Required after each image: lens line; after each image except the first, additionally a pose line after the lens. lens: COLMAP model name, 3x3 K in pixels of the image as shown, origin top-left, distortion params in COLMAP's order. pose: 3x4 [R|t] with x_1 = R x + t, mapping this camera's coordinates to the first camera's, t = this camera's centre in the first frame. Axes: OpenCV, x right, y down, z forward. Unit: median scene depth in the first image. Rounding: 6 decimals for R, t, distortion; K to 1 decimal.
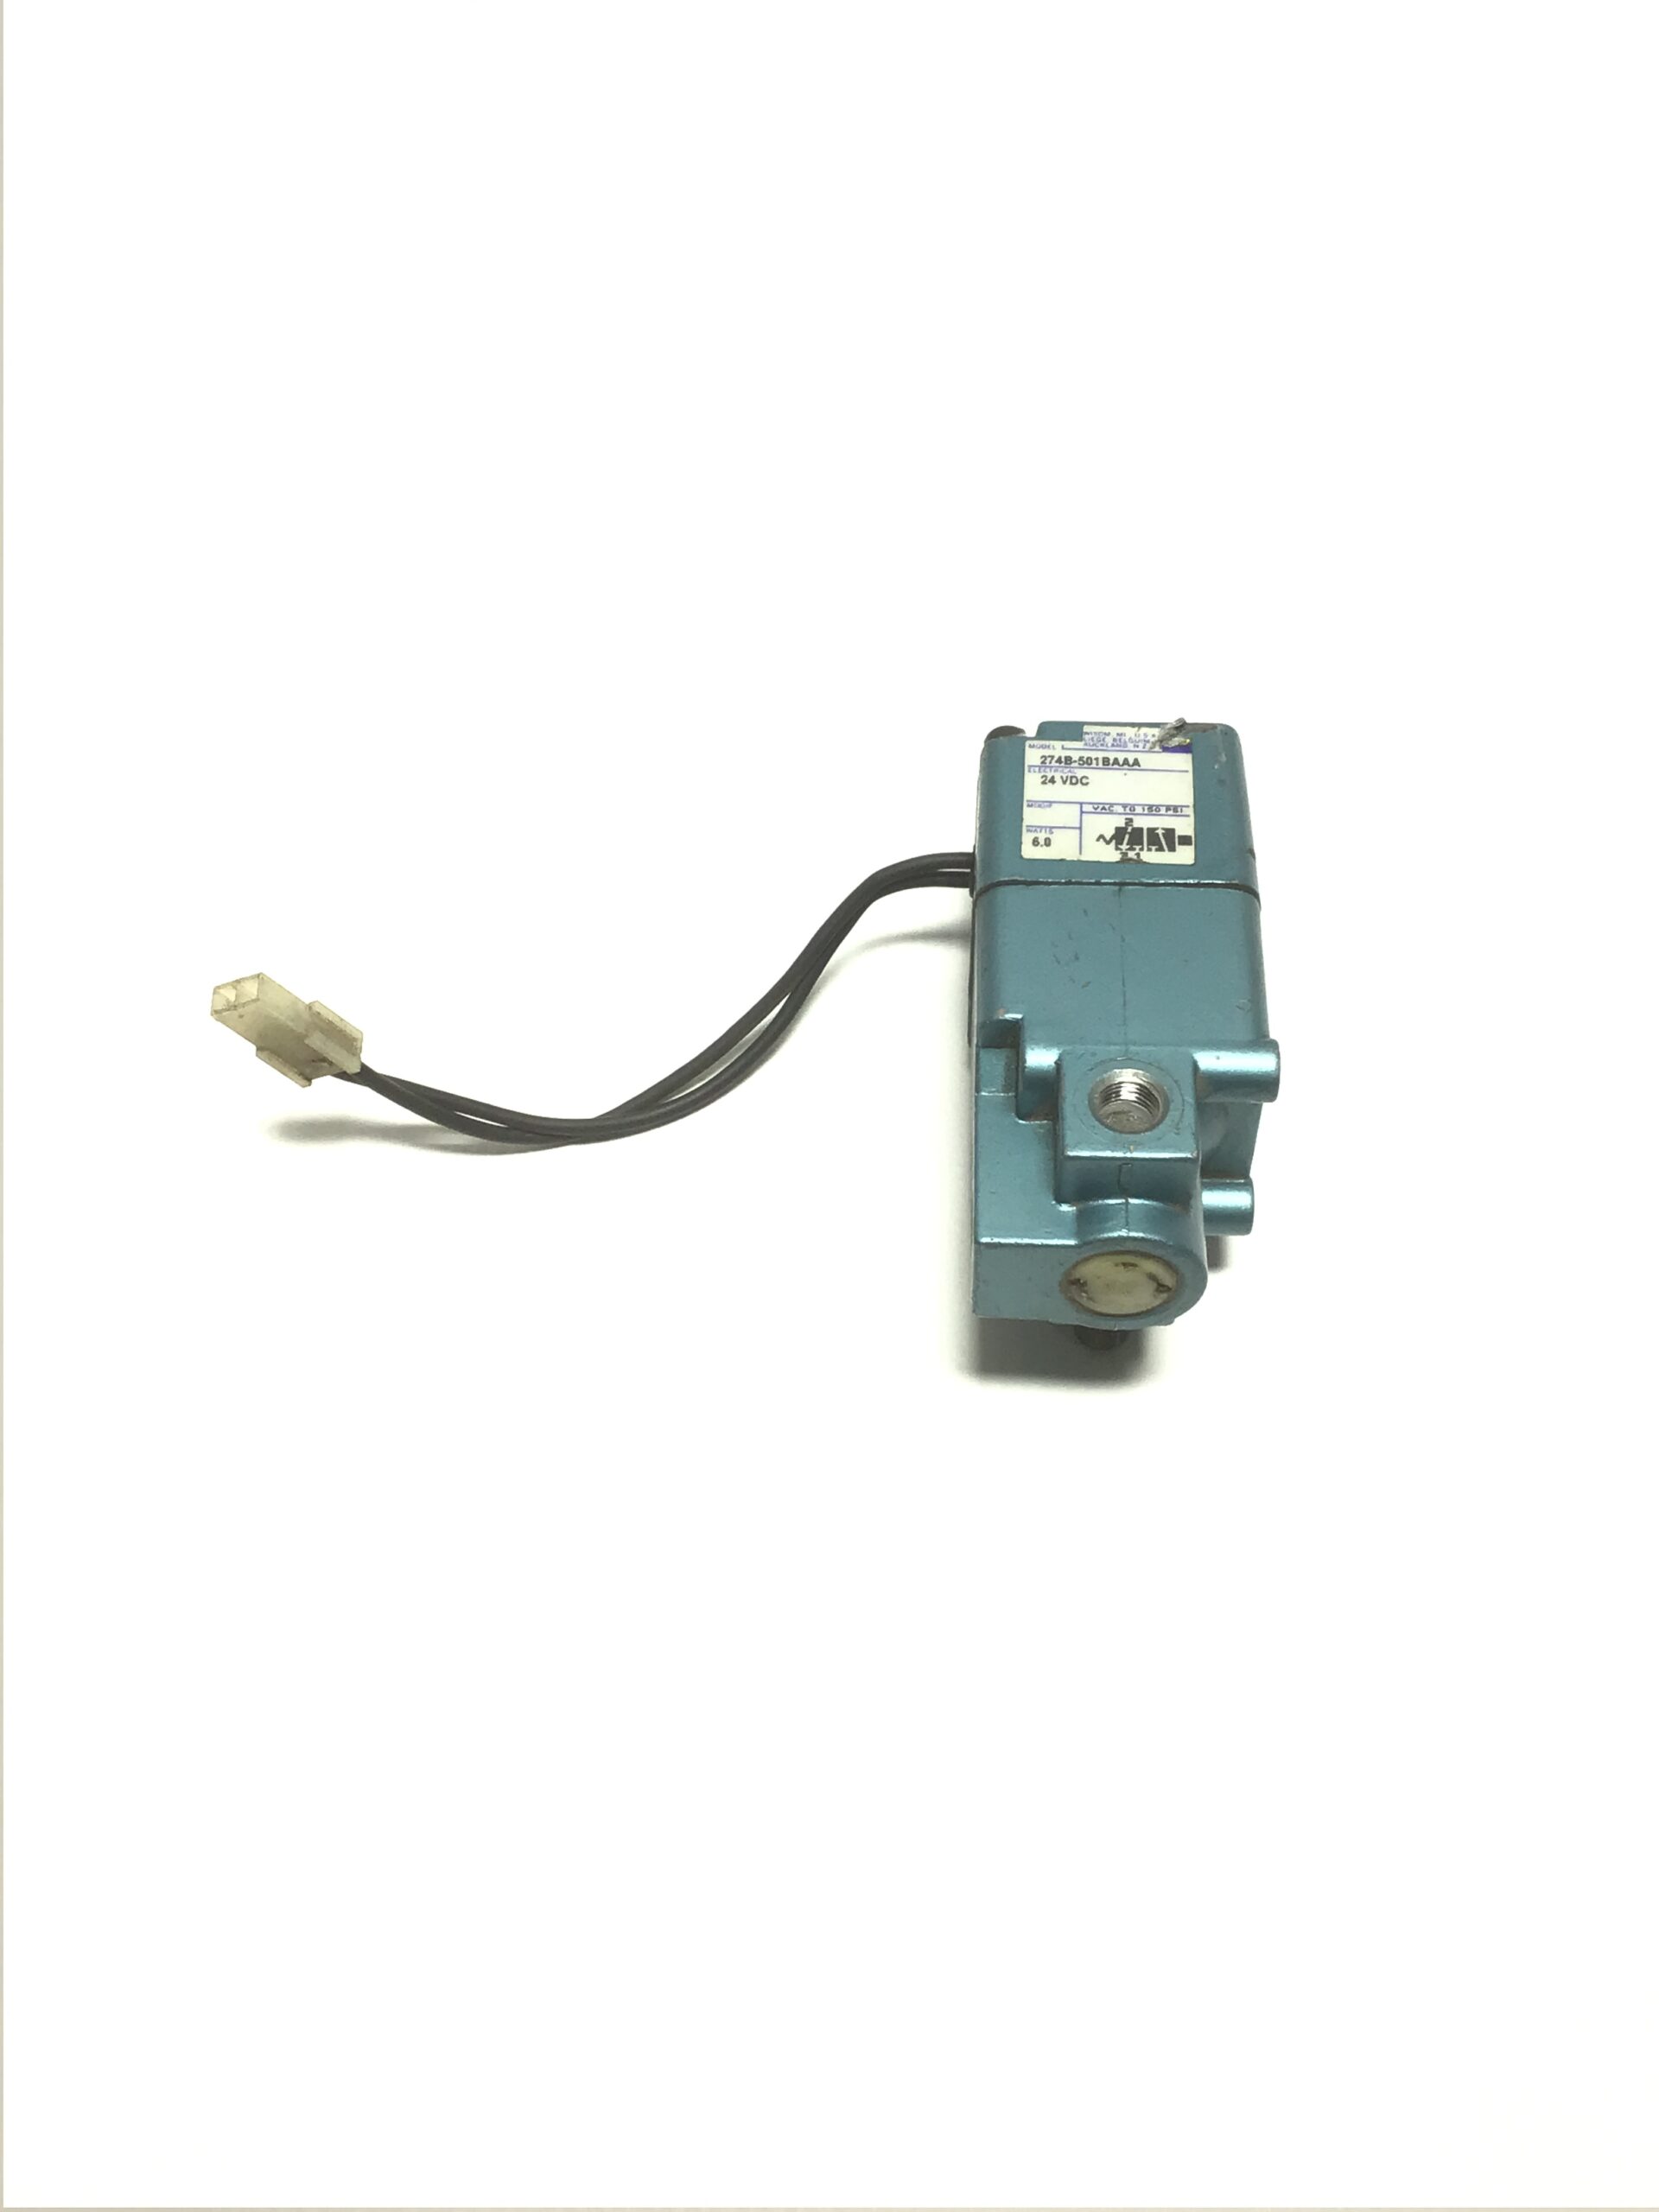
lens RADIAL K [[2641.0, 0, 829.5], [0, 2641.0, 1106.0], [0, 0, 1]] dist [0.011477, 0.006862]
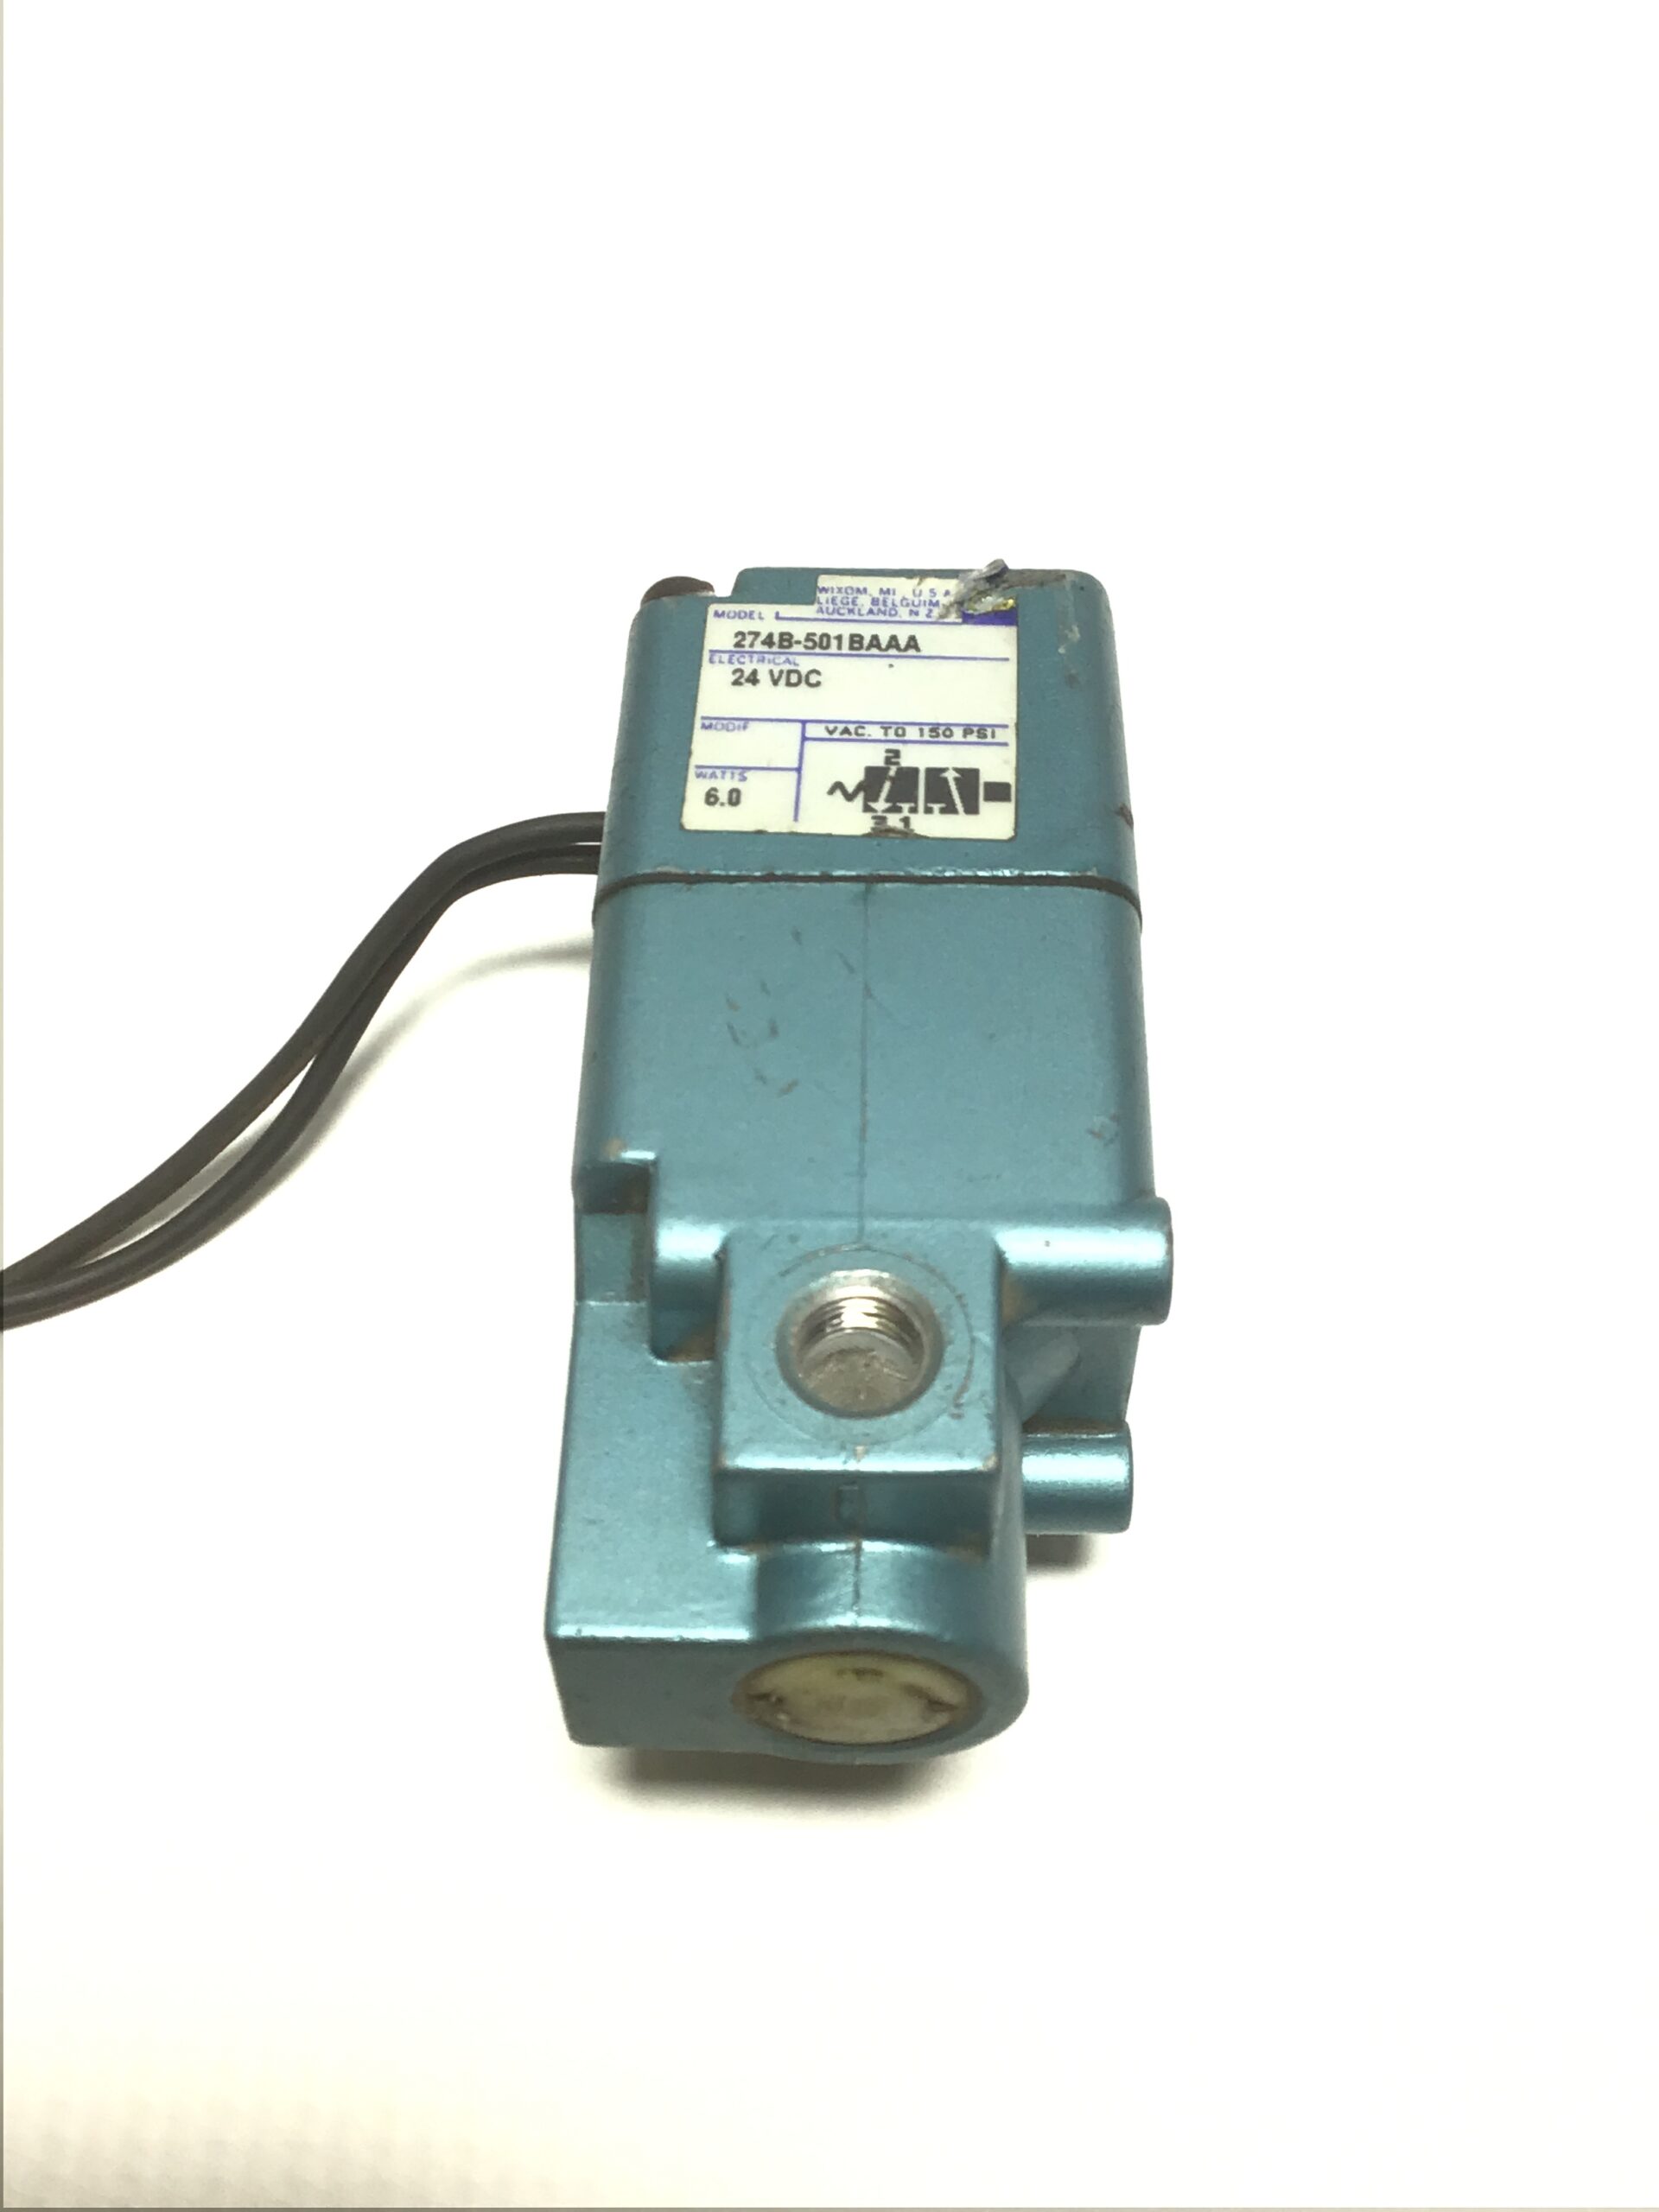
lens RADIAL K [[2641.0, 0, 829.5], [0, 2641.0, 1106.0], [0, 0, 1]] dist [0.011477, 0.006862]
pose [[0.999840, -0.009216, 0.015339, 0.092682], [0.008649, 0.999293, 0.036596, -0.057900], [-0.015665, -0.036458, 0.999212, 0.476345]]
